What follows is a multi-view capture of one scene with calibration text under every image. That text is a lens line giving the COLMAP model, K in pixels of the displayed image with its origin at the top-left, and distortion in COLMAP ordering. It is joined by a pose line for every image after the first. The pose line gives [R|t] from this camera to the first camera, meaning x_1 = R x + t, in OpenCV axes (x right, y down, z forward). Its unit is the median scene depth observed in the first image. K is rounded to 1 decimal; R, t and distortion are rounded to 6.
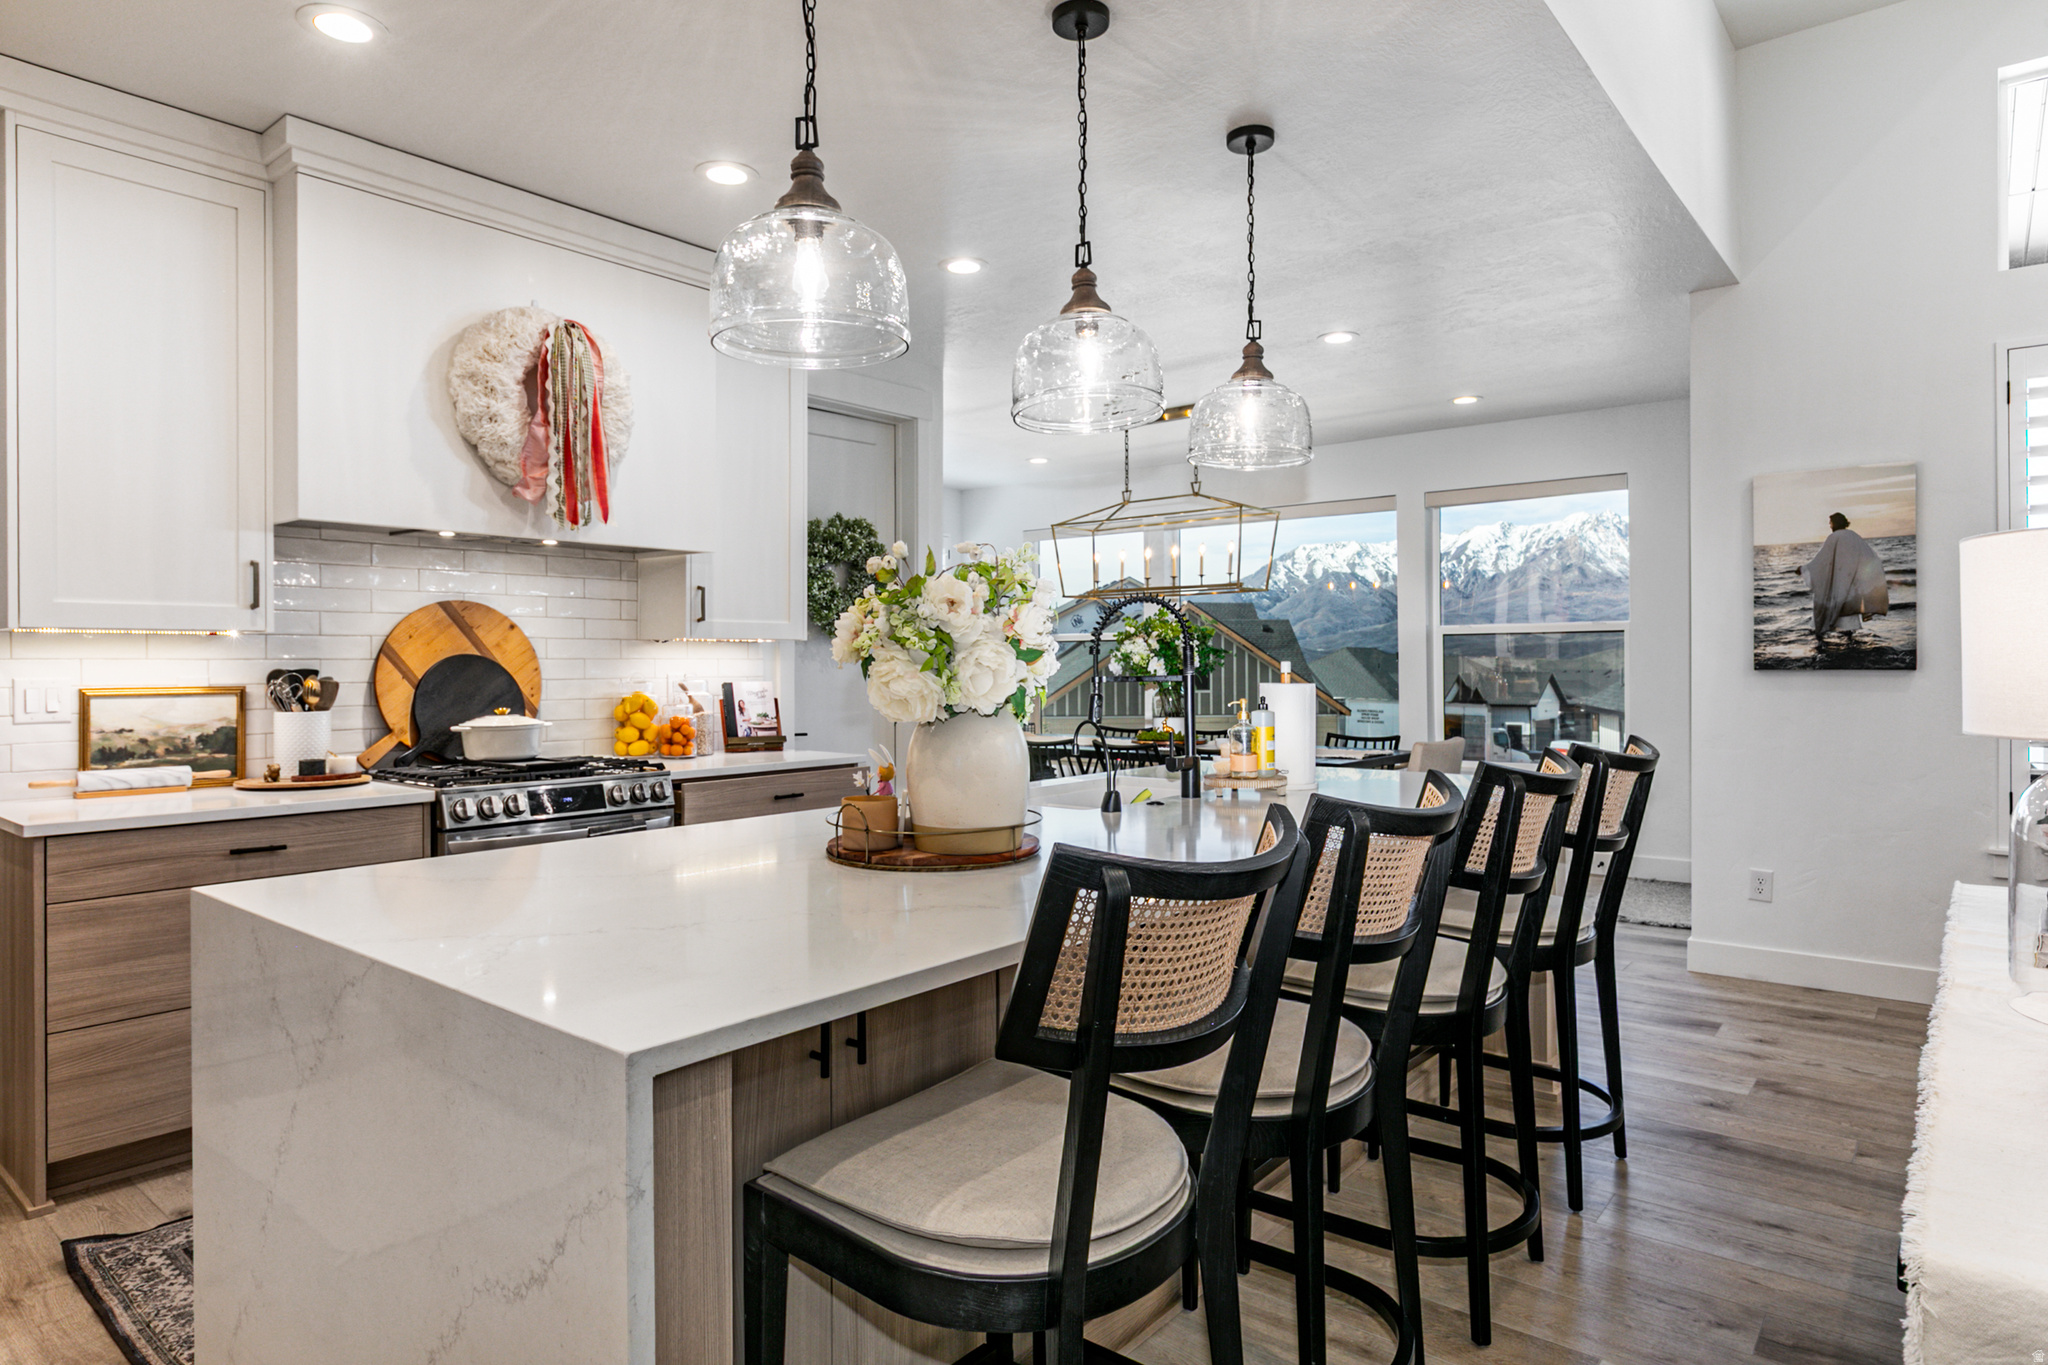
lens RADIAL K [[1169.3, 0, 1021.2], [0, 1169.3, 655.6], [0, 0, 1]] dist [-0.001502, -0.001547]
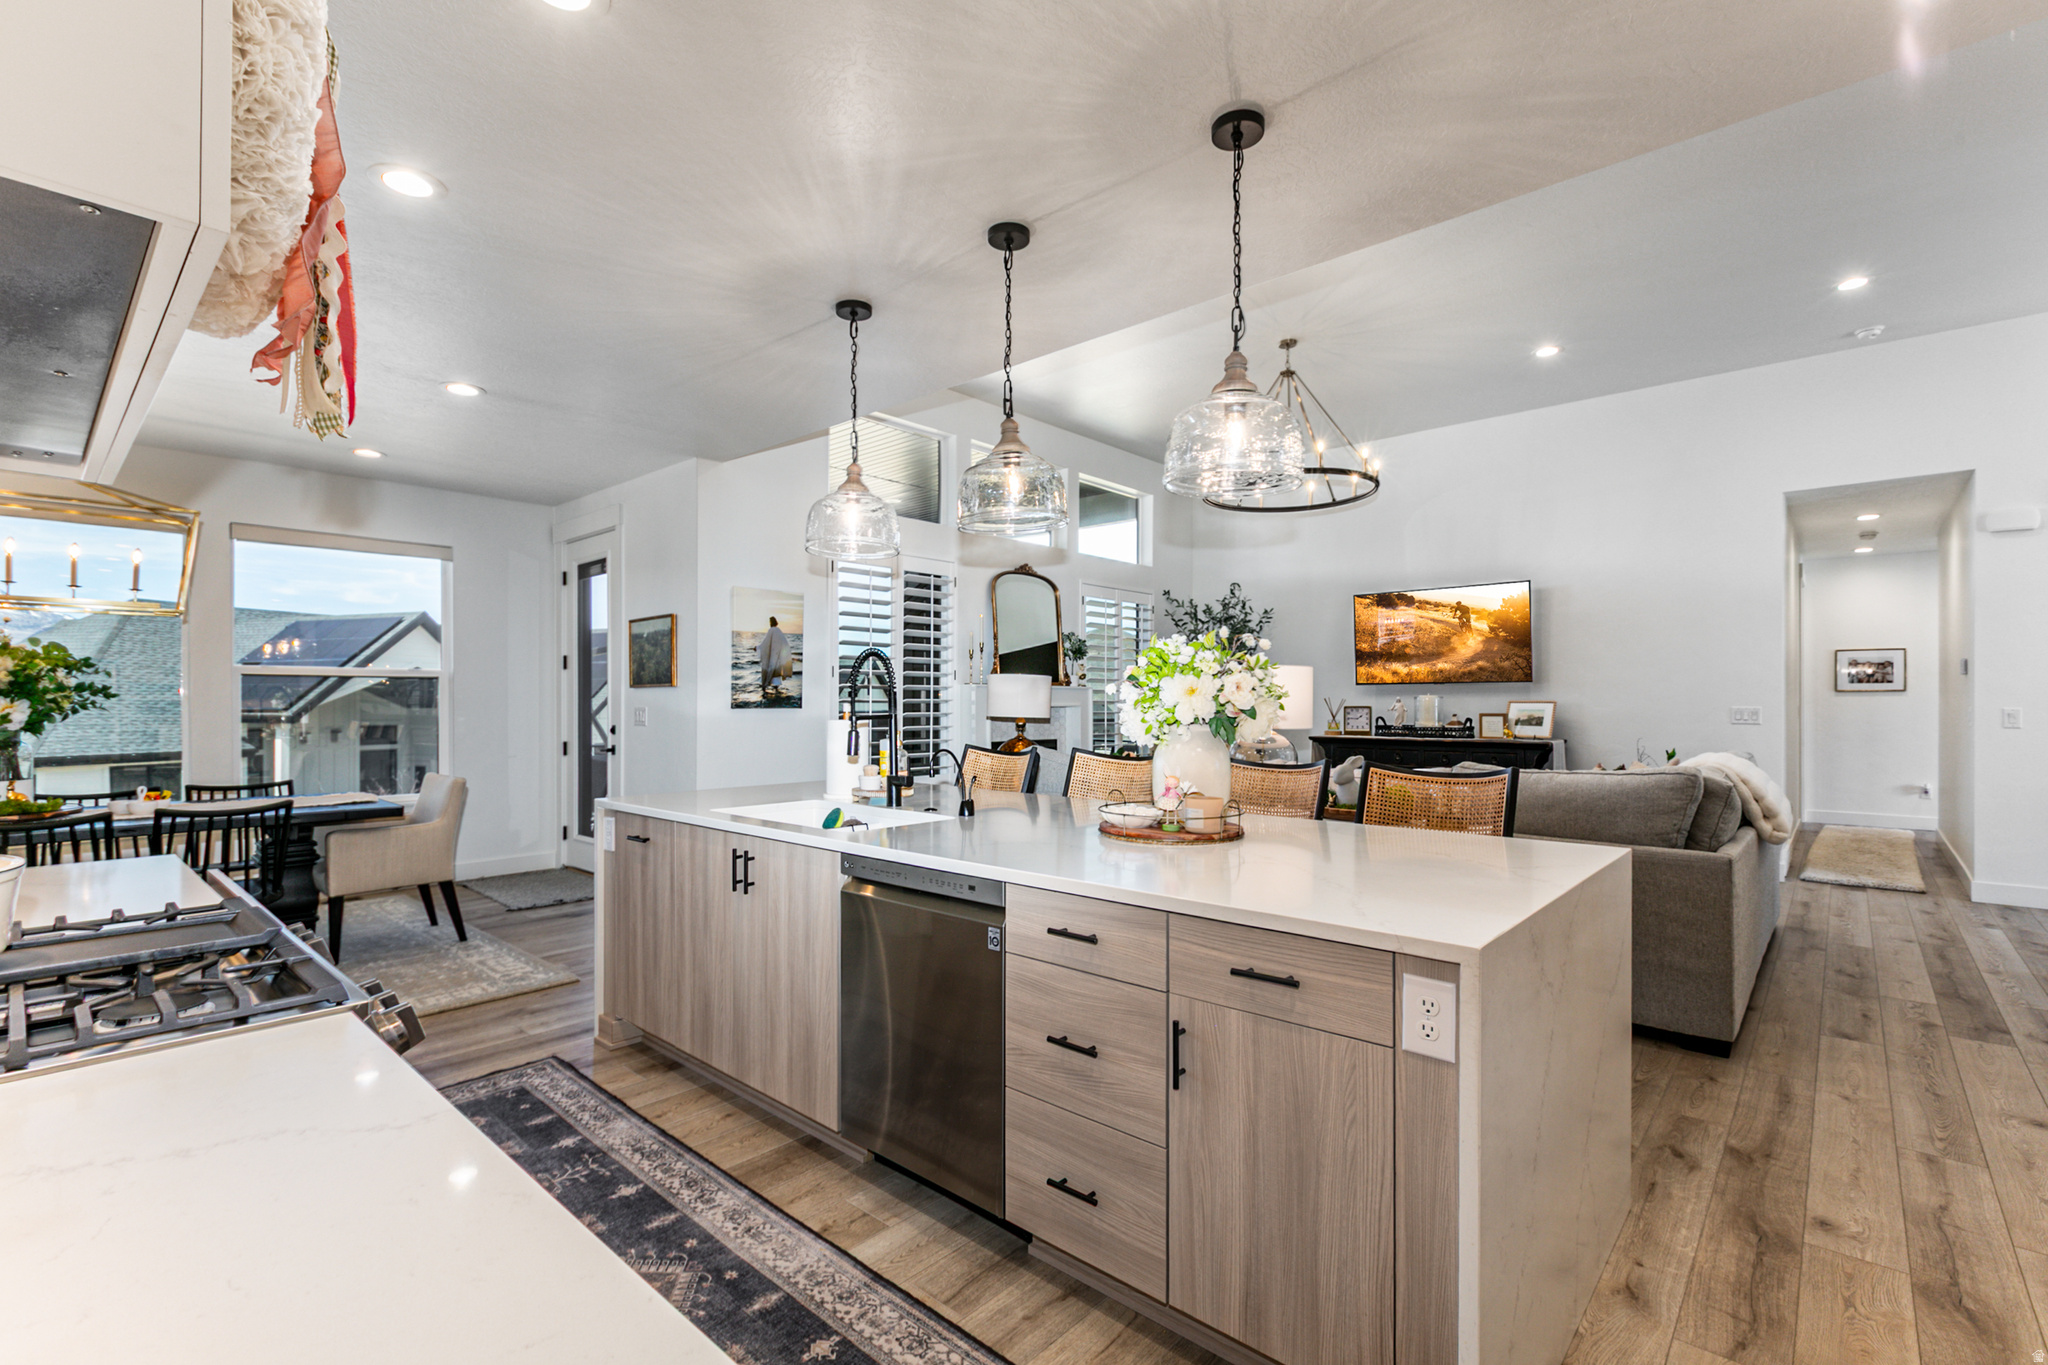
lens RADIAL K [[914.2, 0, 1025.8], [0, 914.2, 700.6], [0, 0, 1]] dist [0.000791, 0.000059]
pose [[0.044987, 0.004761, 0.998976, -0.639786], [-0.007071, 0.999965, -0.004447, 0.004032], [-0.998963, -0.006864, 0.045019, 0.586022]]
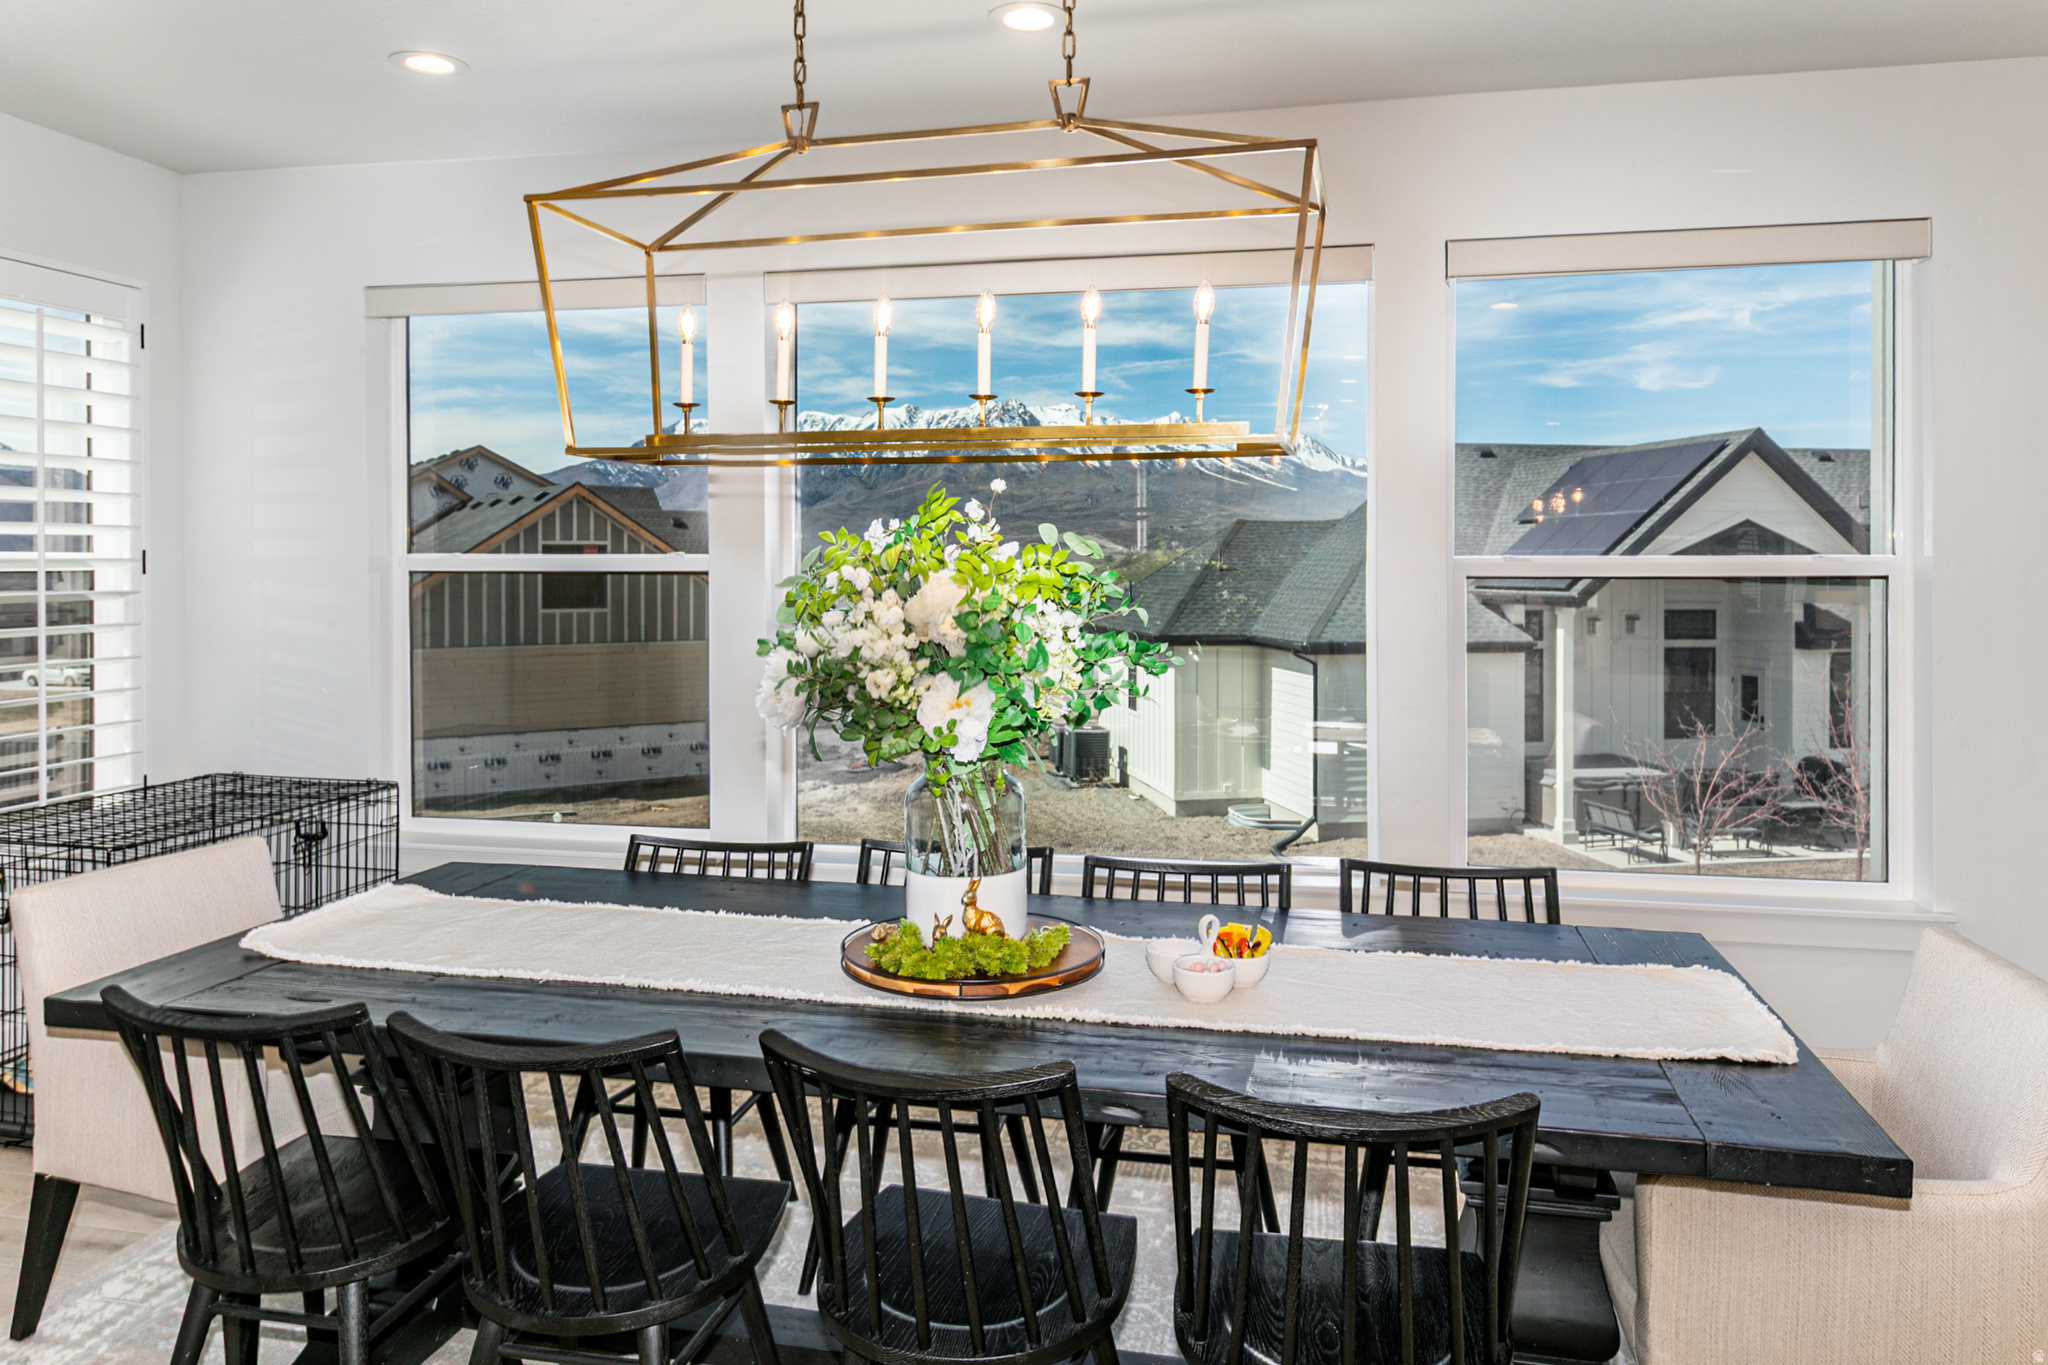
lens RADIAL K [[1405.3, 0, 1035.8], [0, 1405.3, 571.4], [0, 0, 1]] dist [0.003563, 0.004030]
pose [[0.886754, 0.001557, 0.462238, -0.037865], [-0.007387, 0.999914, 0.010802, -0.043845], [-0.462182, -0.012993, 0.886690, 1.100571]]
